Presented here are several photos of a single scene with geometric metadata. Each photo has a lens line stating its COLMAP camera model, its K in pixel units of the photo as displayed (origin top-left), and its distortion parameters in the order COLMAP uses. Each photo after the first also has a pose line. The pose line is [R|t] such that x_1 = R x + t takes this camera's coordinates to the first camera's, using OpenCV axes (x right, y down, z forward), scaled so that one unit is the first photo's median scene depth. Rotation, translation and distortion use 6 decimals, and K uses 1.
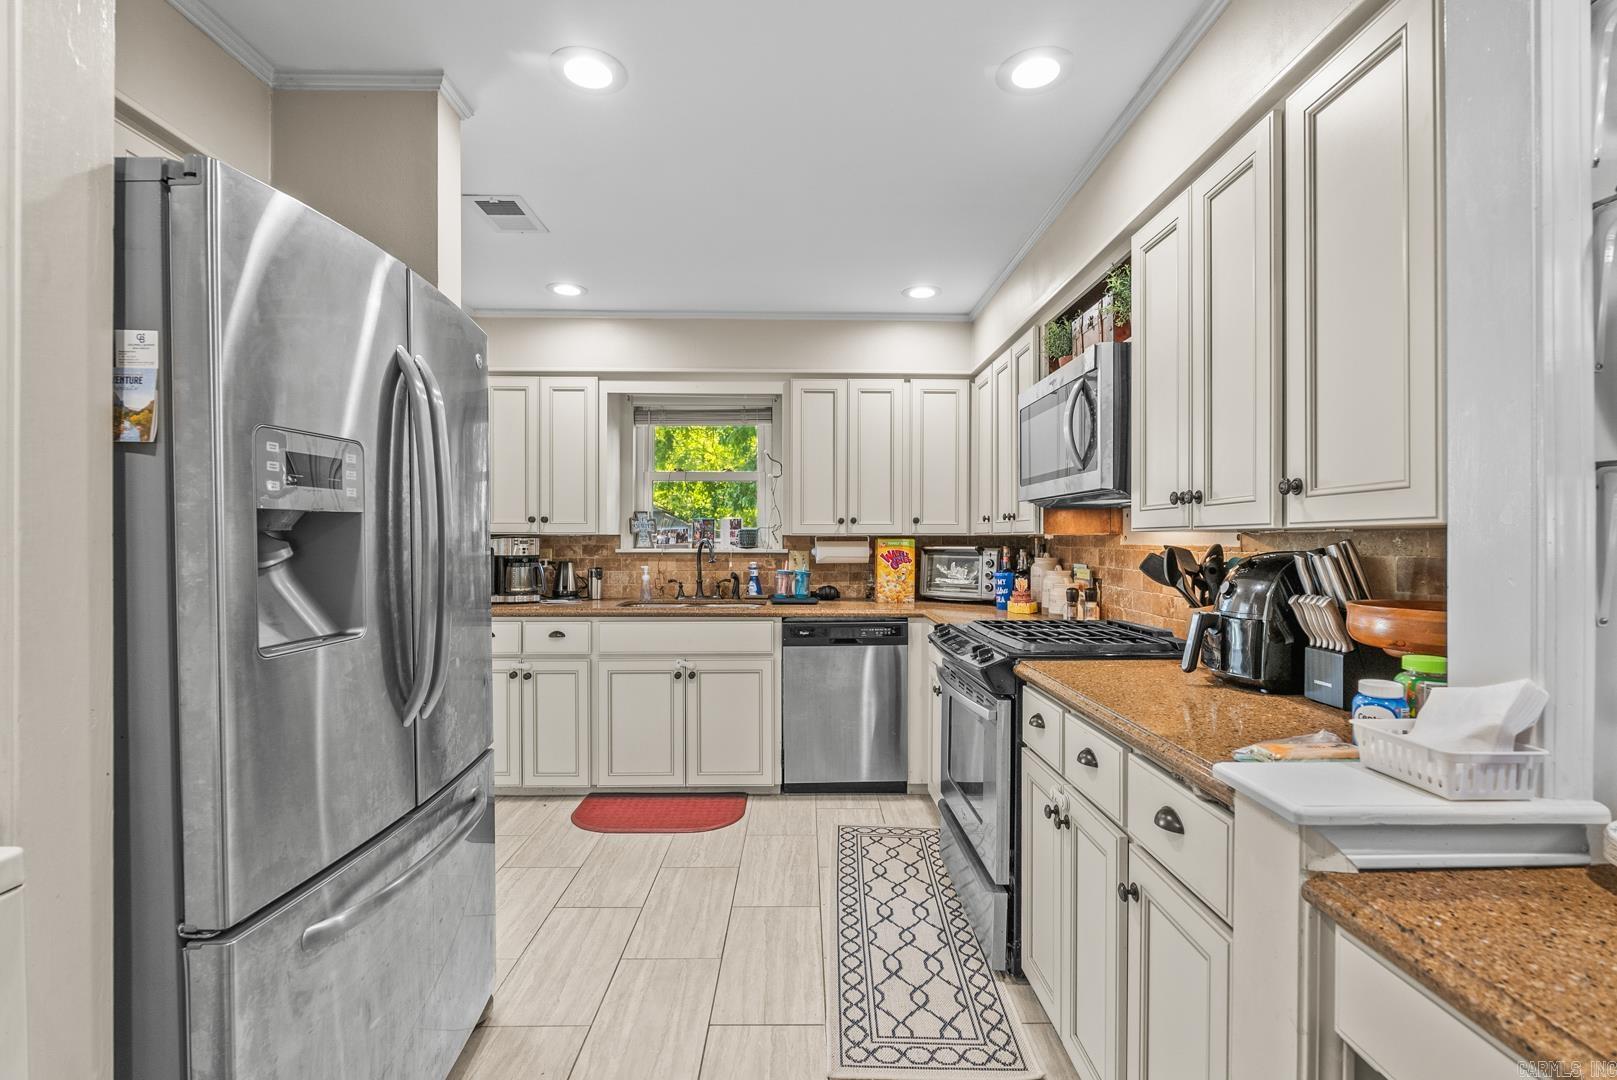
lens RADIAL K [[735.4, 0, 810.9], [0, 735.4, 531.9], [0, 0, 1]] dist [-0.004818, -0.000236]
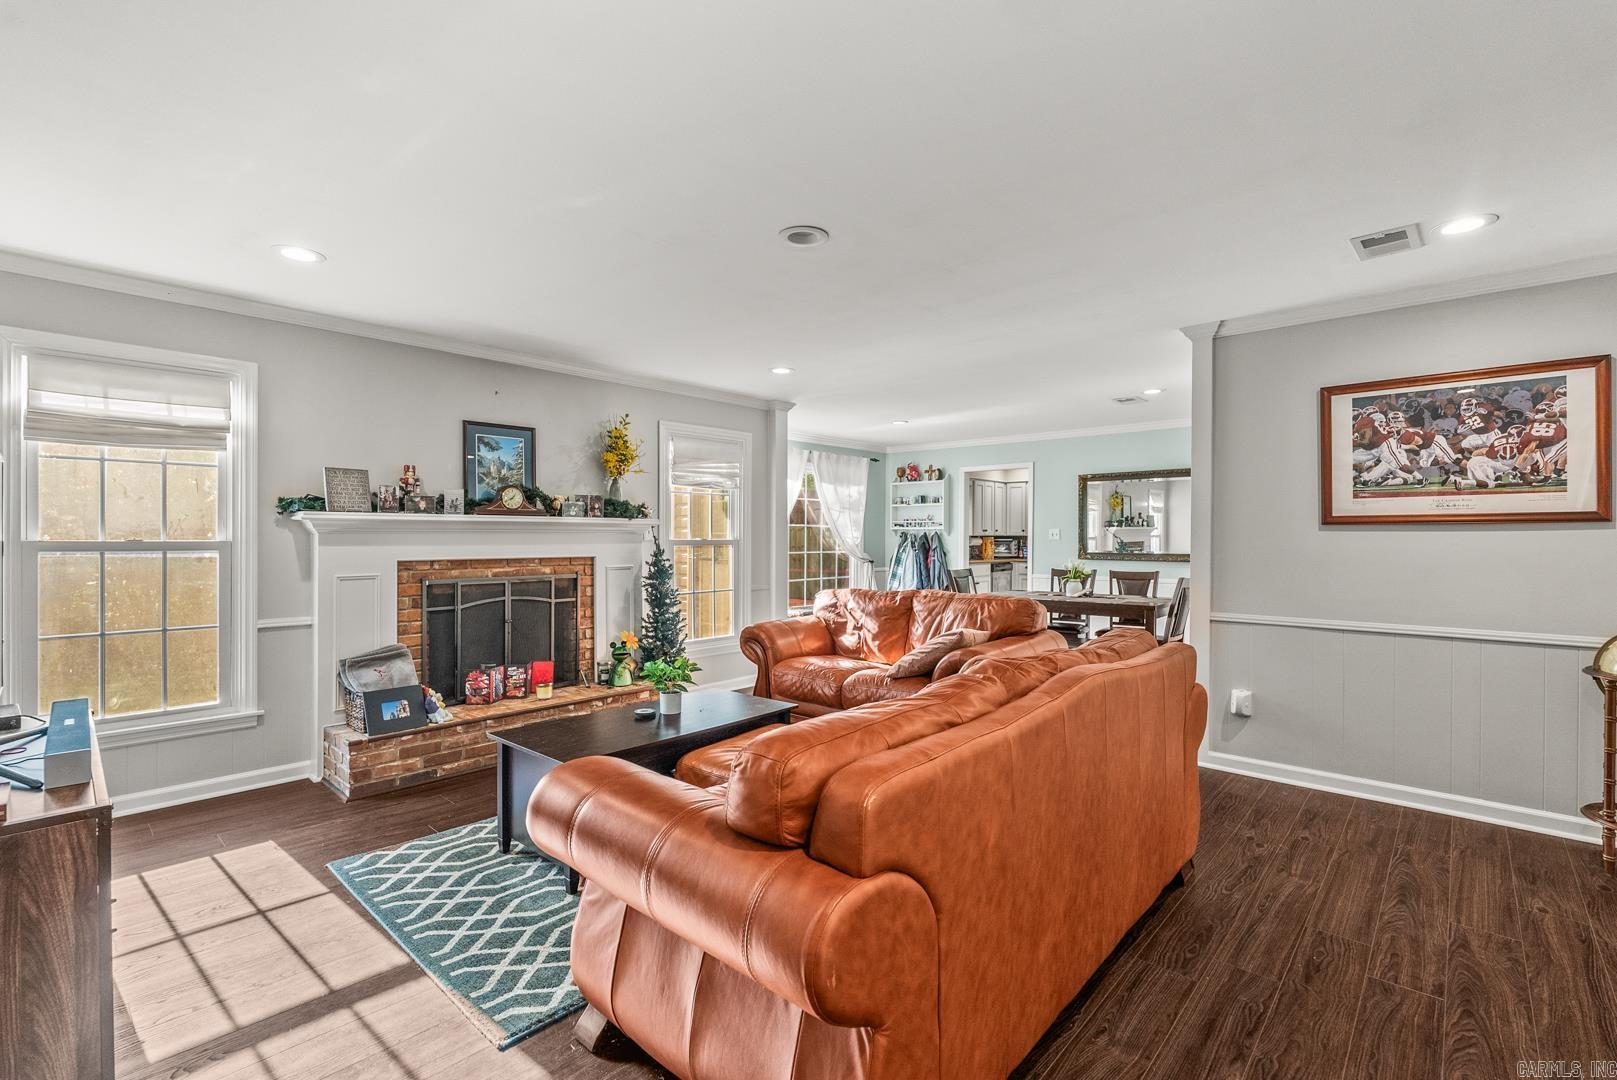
lens RADIAL K [[722.4, 0, 811.1], [0, 722.4, 538.4], [0, 0, 1]] dist [-0.007915, 0.000052]
pose [[0.677974, 0.001658, 0.735084, -3.276767], [-0.003231, 0.999995, 0.000724, 0.020853], [-0.735079, -0.002866, 0.677976, -0.556735]]
